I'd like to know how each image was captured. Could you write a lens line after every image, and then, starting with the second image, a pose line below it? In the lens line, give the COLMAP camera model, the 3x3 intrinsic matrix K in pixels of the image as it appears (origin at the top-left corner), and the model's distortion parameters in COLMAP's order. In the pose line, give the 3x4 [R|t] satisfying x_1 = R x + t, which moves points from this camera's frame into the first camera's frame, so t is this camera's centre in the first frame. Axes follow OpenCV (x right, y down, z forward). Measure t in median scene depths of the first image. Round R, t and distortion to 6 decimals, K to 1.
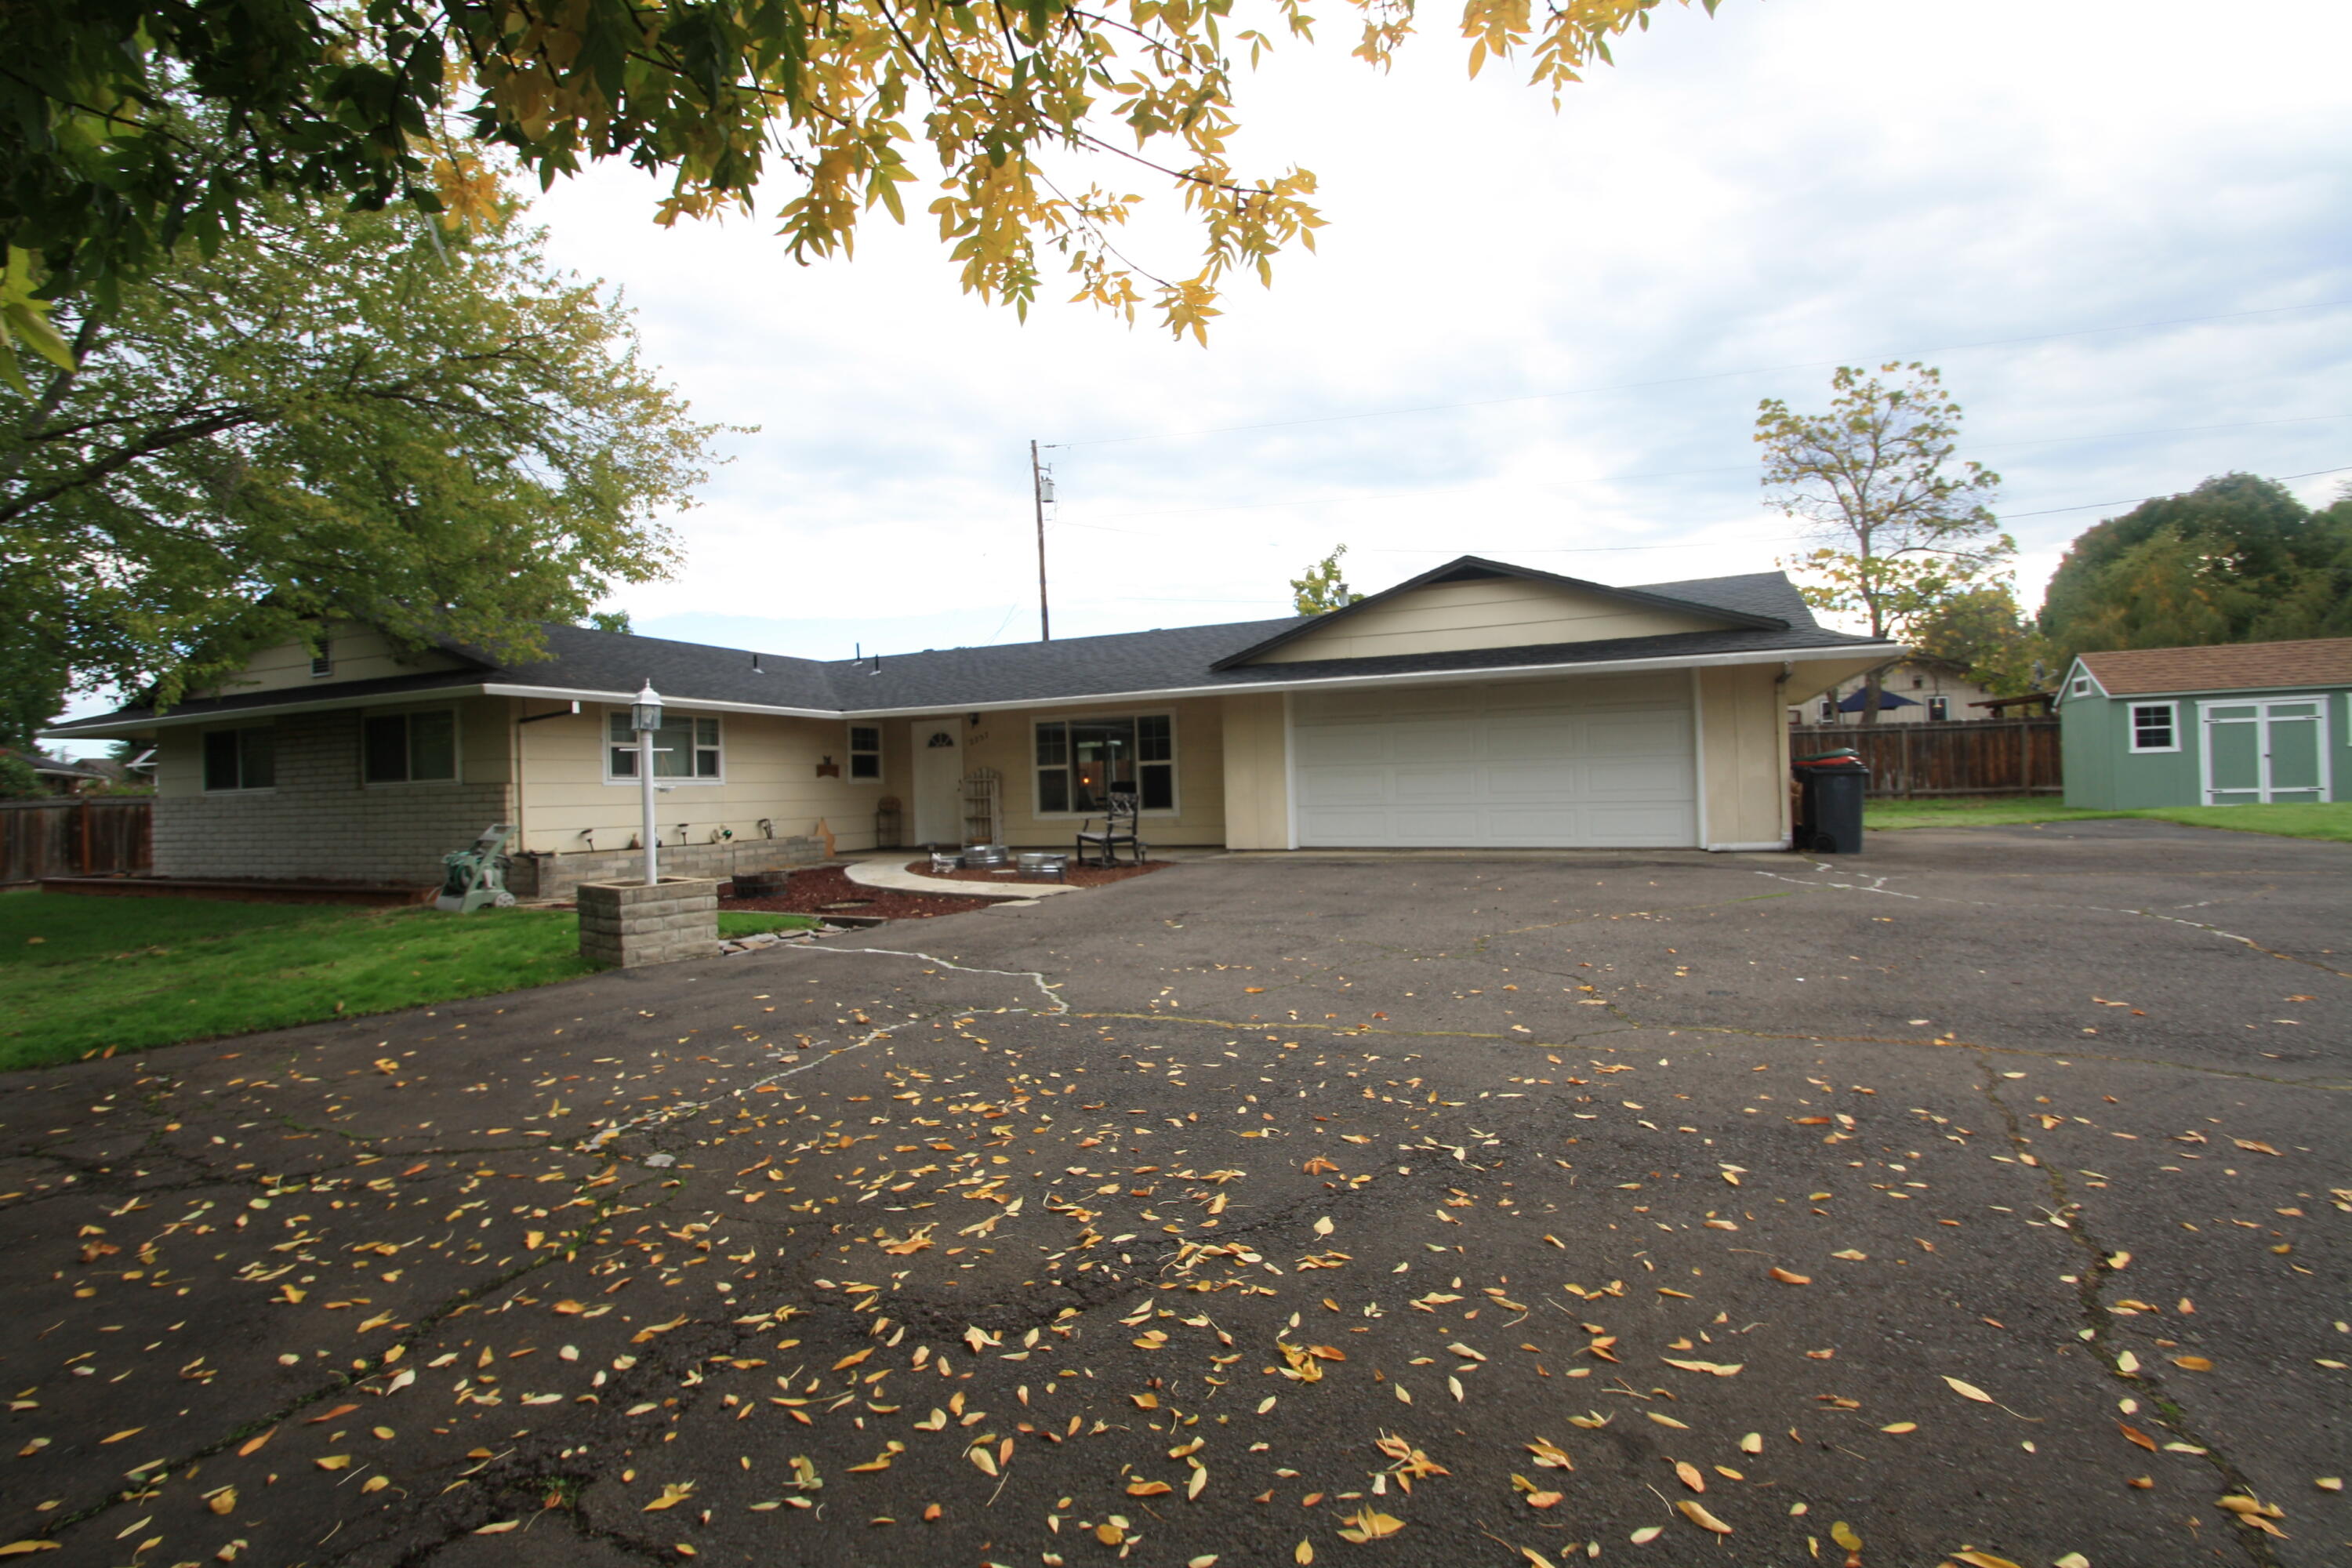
lens RADIAL K [[1102.9, 0, 1180.4], [0, 1102.9, 782.3], [0, 0, 1]] dist [-0.001534, -0.010502]
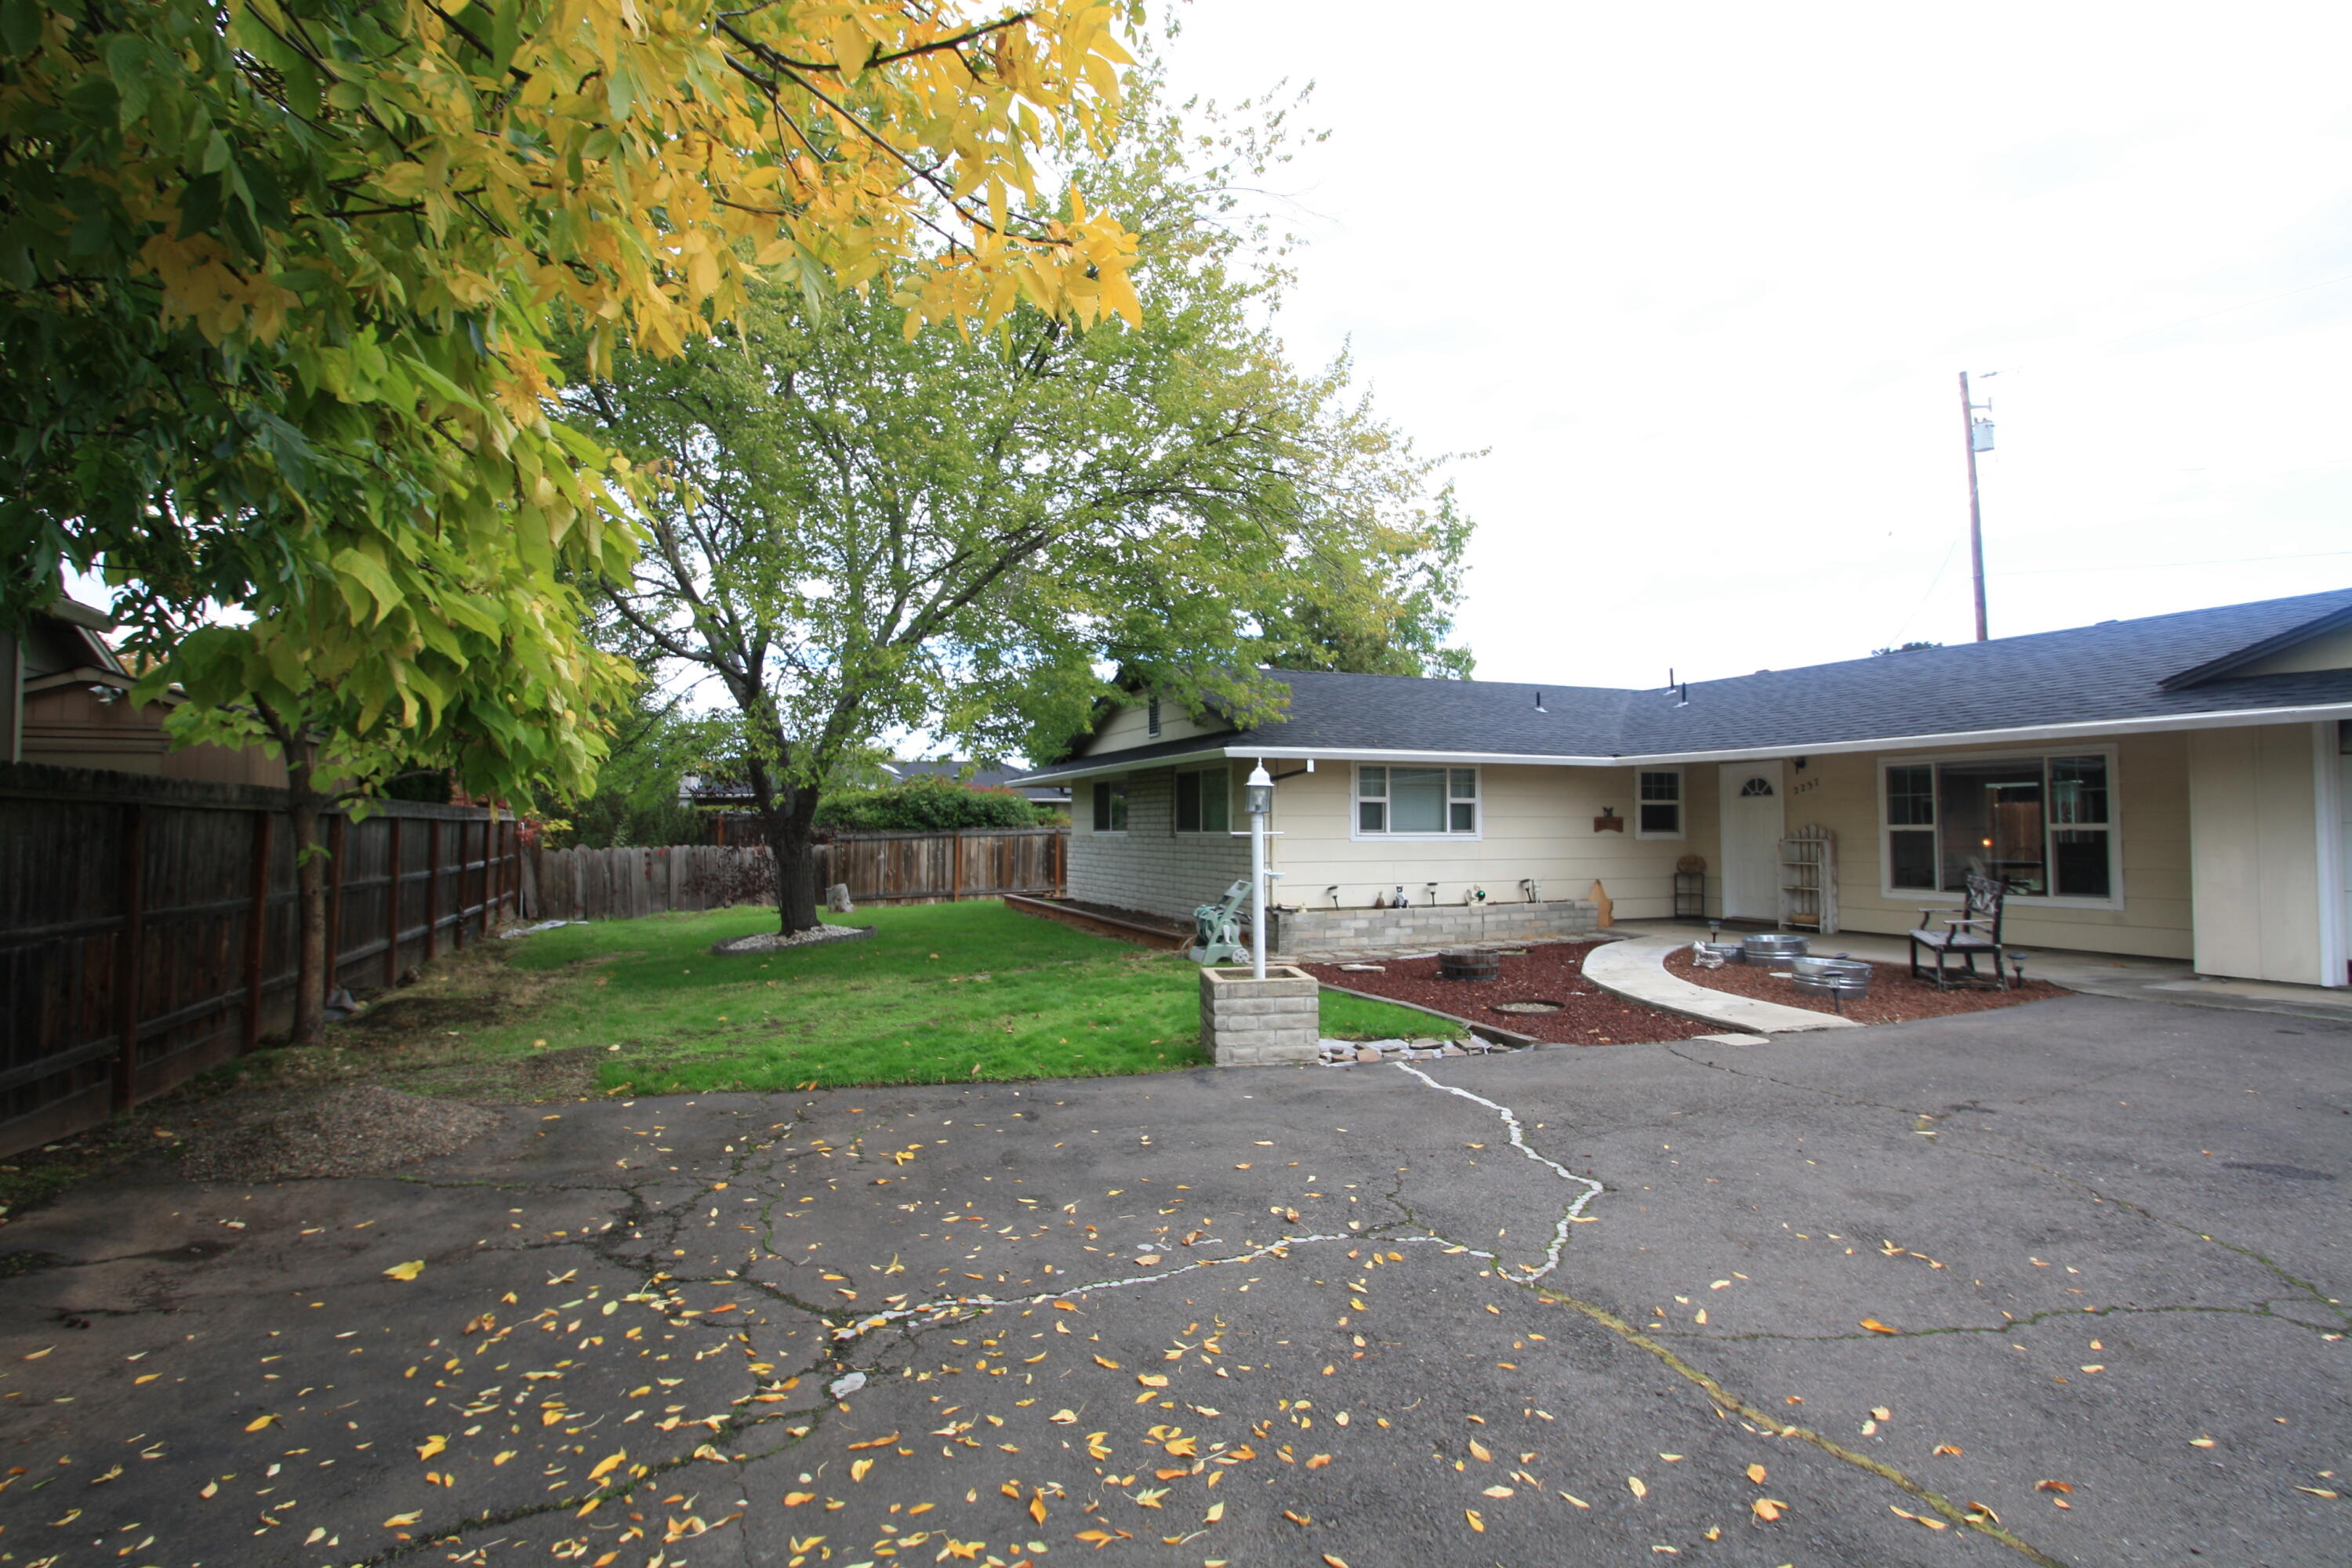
lens RADIAL K [[1179.2, 0, 1175.8], [0, 1179.2, 791.5], [0, 0, 1]] dist [-0.003527, -0.011533]
pose [[0.714589, 0.006787, -0.699511, 0.112175], [-0.012751, 0.999913, -0.003324, -0.040058], [0.699428, 0.011294, 0.714614, 0.150536]]
